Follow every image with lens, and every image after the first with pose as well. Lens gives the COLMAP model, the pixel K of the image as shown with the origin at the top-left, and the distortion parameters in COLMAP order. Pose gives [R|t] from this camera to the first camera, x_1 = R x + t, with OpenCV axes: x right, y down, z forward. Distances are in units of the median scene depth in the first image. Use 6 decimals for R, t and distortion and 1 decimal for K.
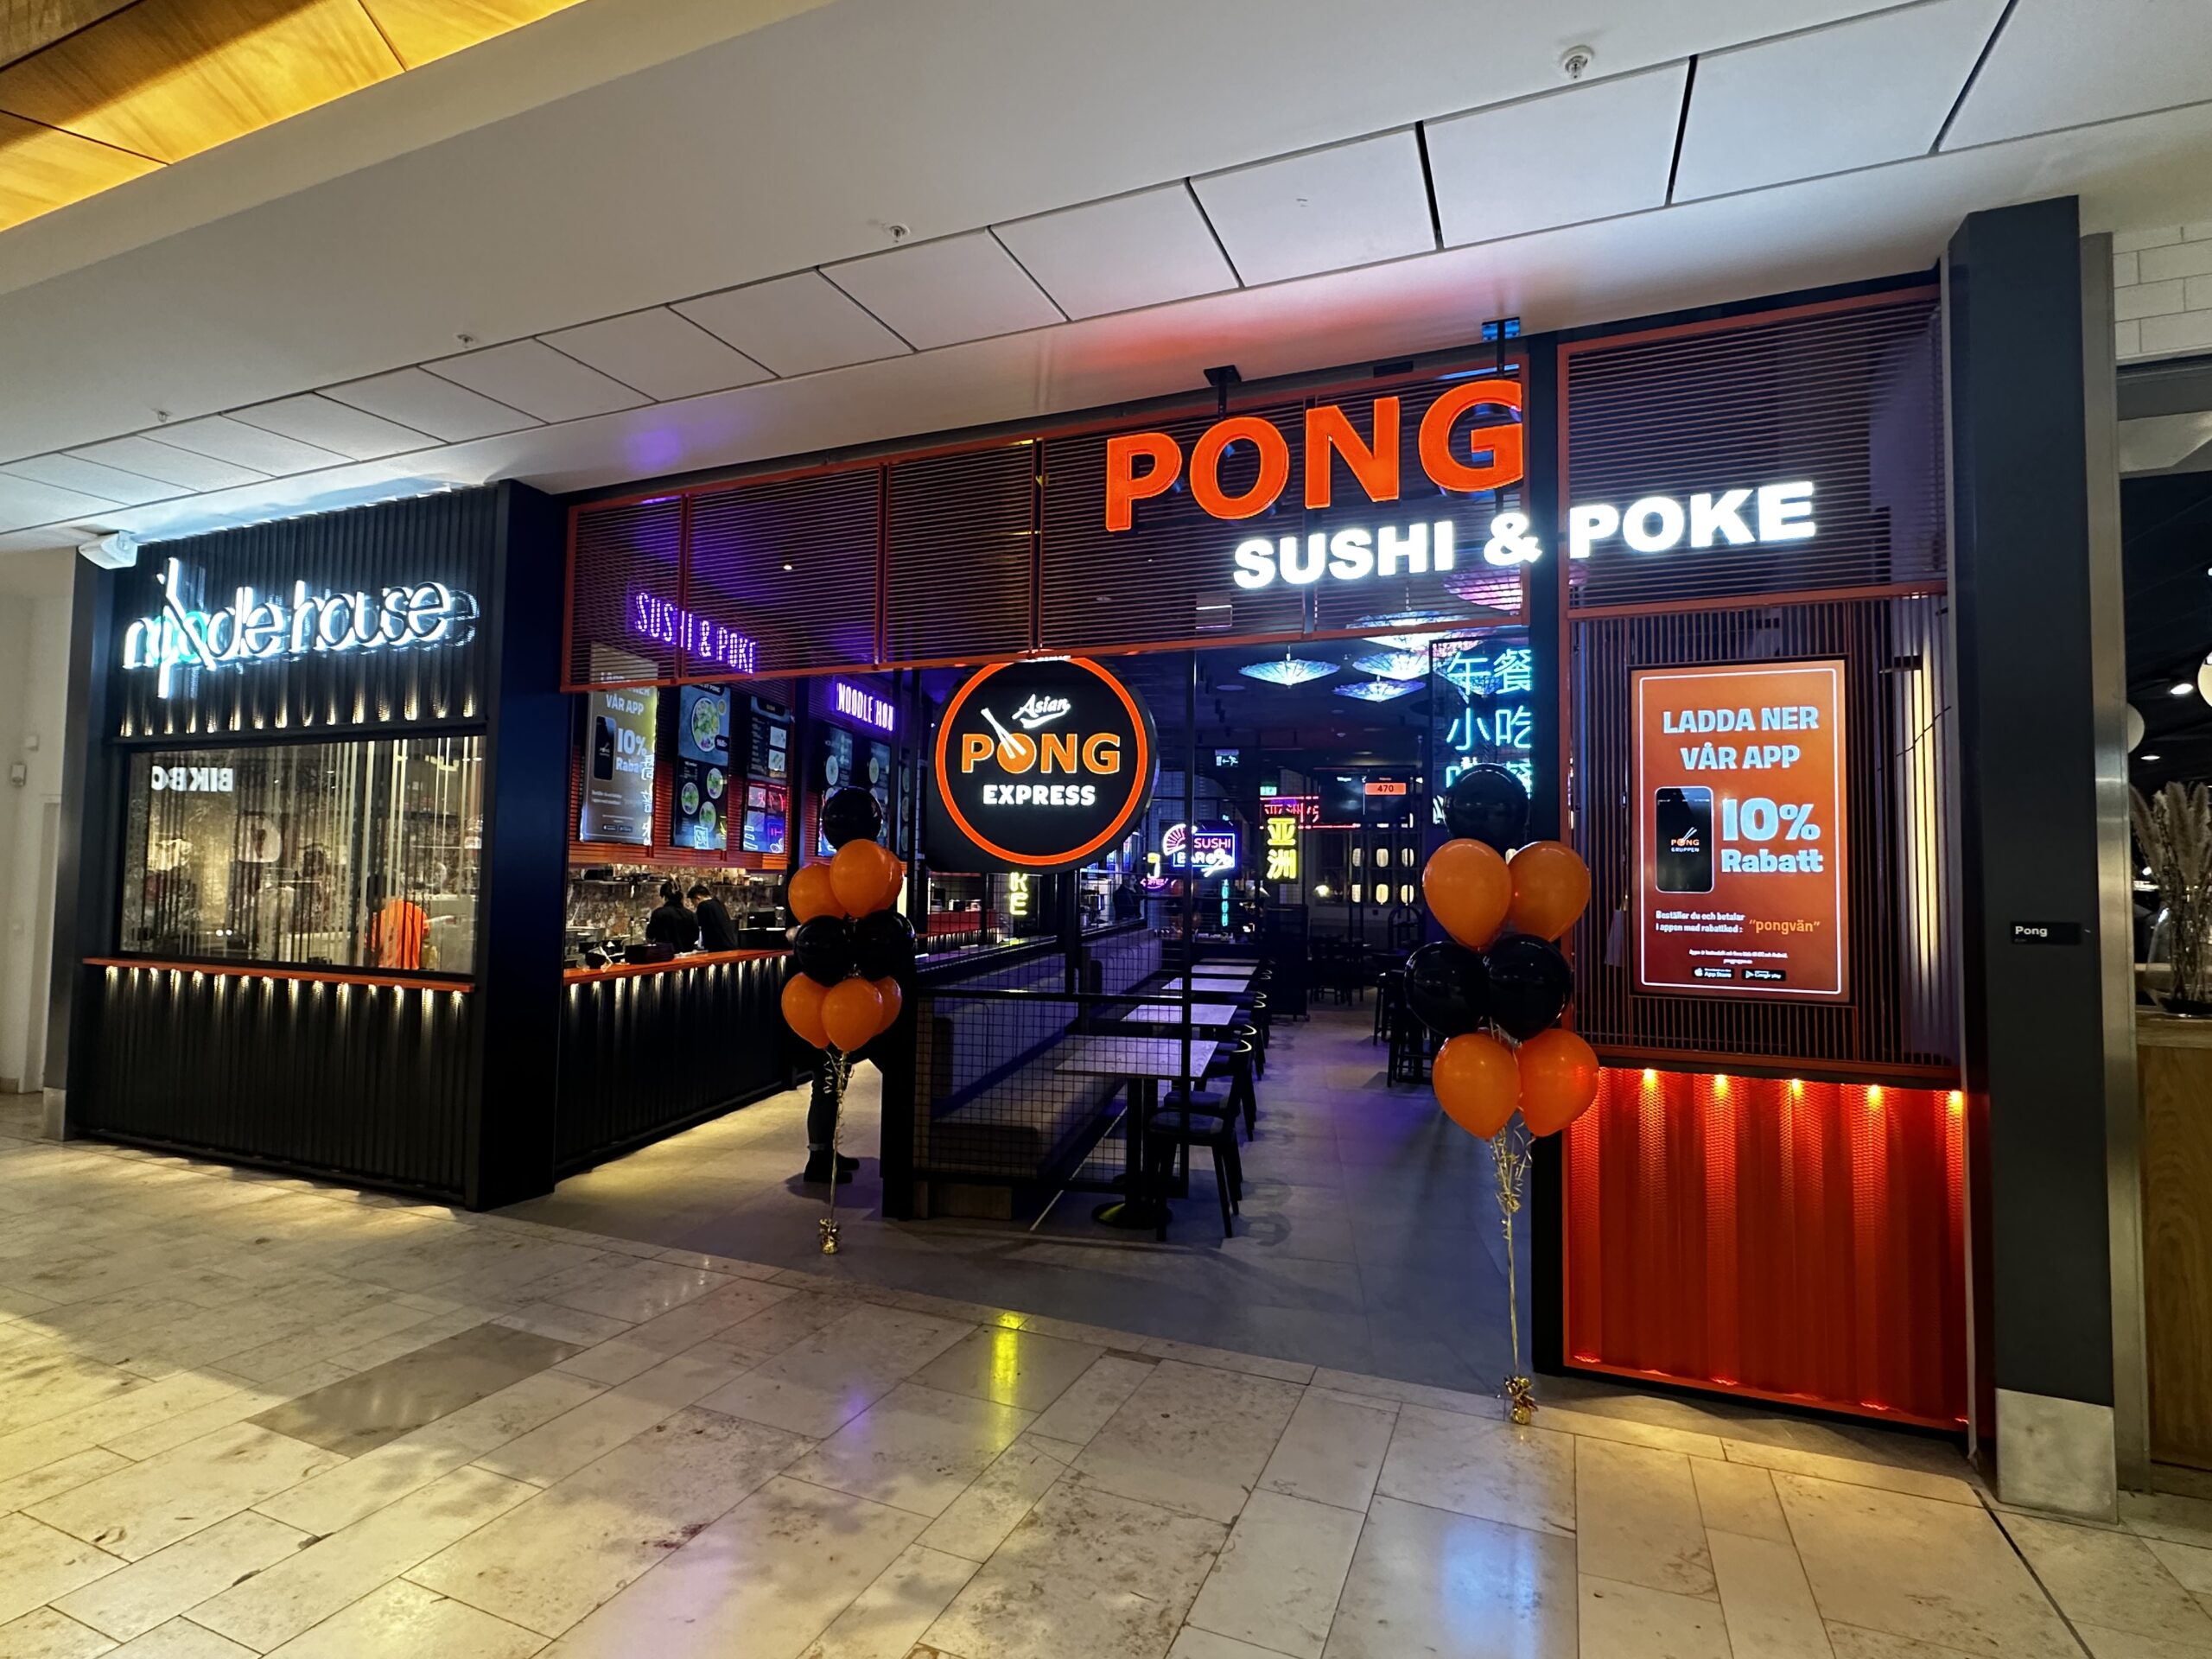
lens RADIAL K [[1088.7, 0, 1121.8], [0, 1088.7, 823.6], [0, 0, 1]] dist [0.000141, -0.001161]
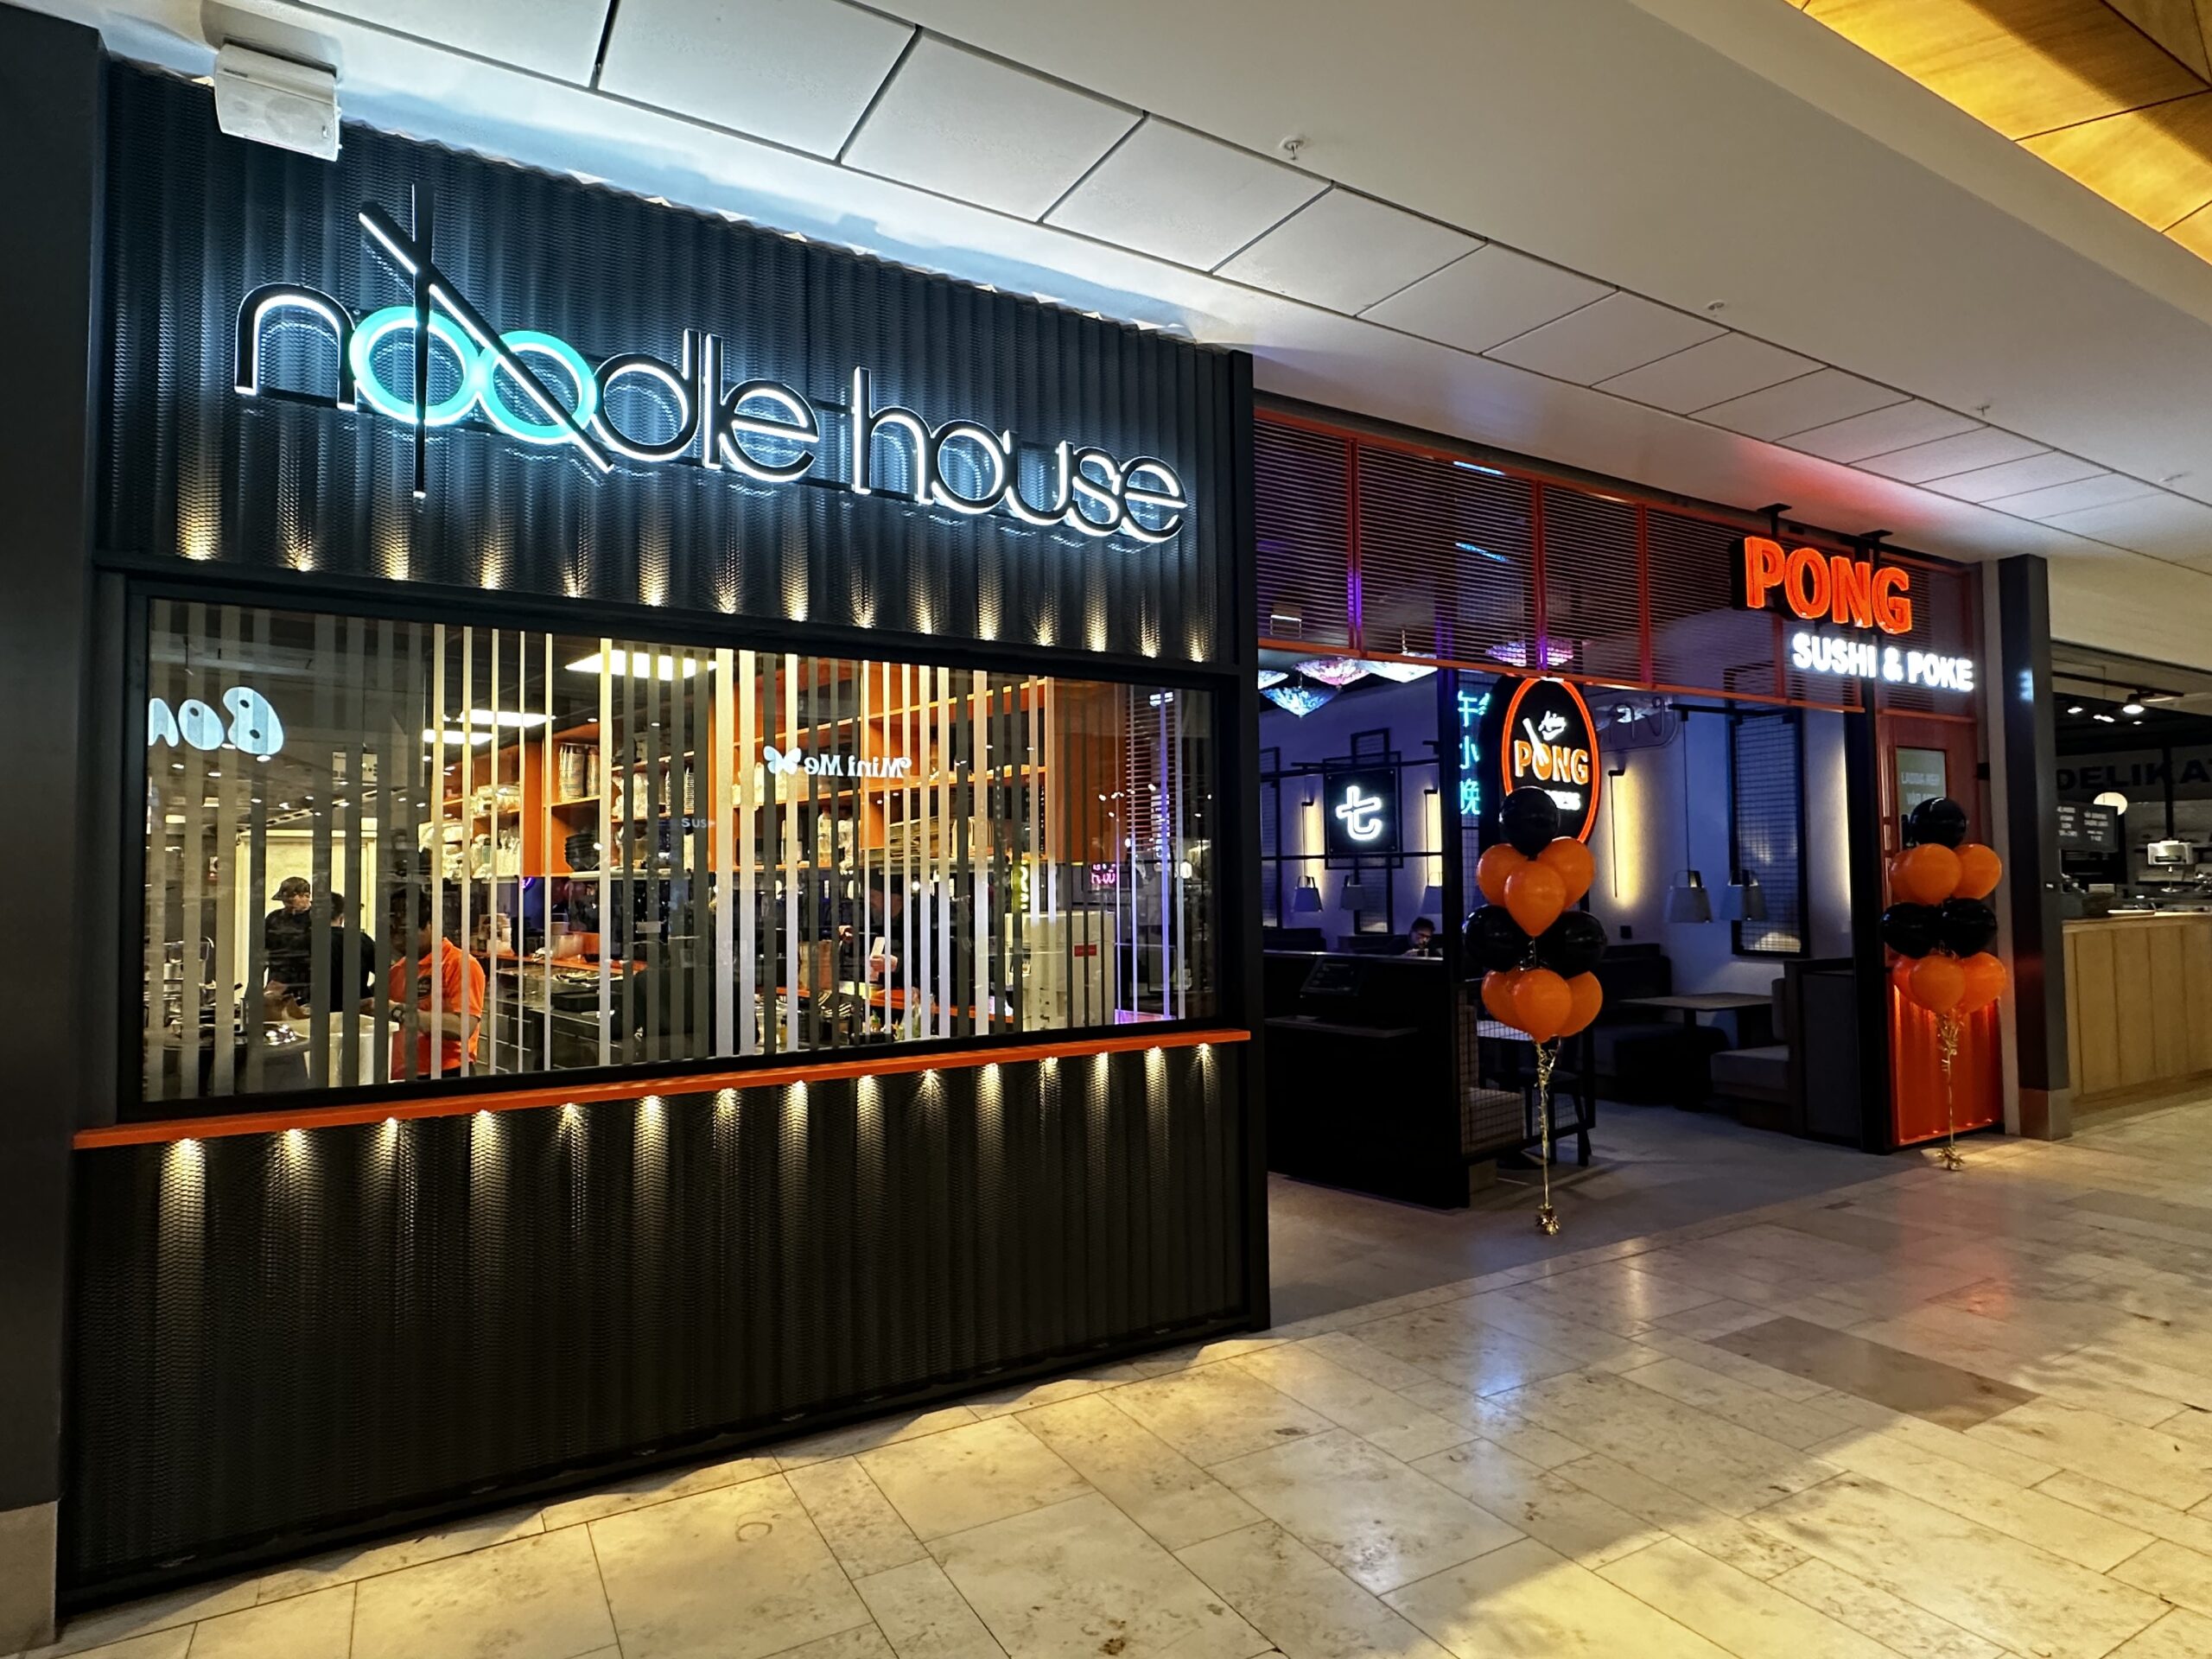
lens RADIAL K [[1203.9, 0, 1097.9], [0, 1203.9, 819.4], [0, 0, 1]] dist [0.007491, -0.001409]
pose [[0.607989, 0.017145, 0.793760, -1.421929], [-0.026523, 0.999647, -0.001277, 0.009924], [-0.793502, -0.020277, 0.608230, 0.633558]]
